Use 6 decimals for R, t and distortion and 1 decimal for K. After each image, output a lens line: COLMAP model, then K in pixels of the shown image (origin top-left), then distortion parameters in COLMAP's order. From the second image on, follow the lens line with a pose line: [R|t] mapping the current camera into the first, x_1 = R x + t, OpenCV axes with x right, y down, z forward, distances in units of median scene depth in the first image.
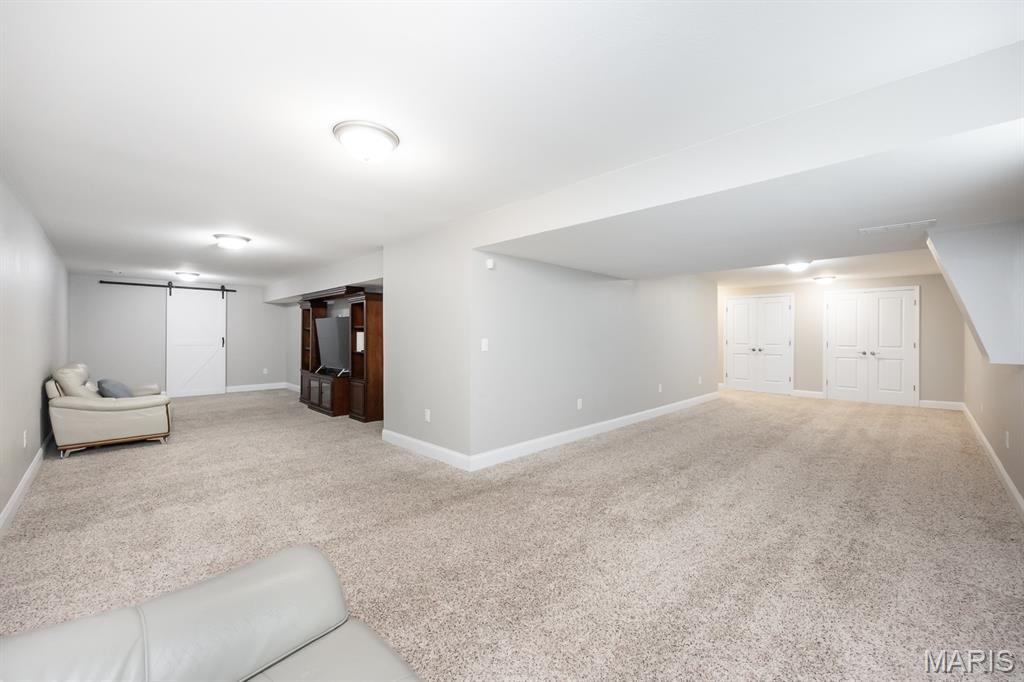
lens RADIAL K [[411.5, 0, 516.6], [0, 411.5, 334.6], [0, 0, 1]] dist [-0.002689, -0.001937]
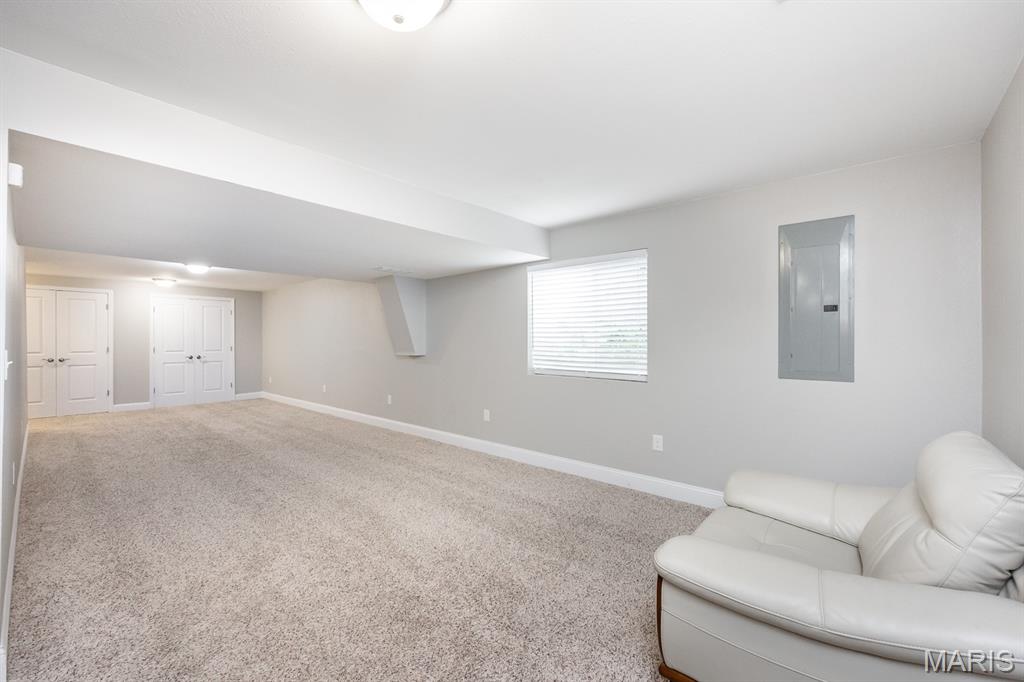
lens RADIAL K [[419.8, 0, 515.9], [0, 419.8, 343.0], [0, 0, 1]] dist [0.001745, 0.000042]
pose [[-0.070495, -0.010909, 0.997453, -0.277609], [-0.001129, 0.999940, 0.010856, -0.003847], [-0.997512, -0.000361, -0.070503, 0.257973]]
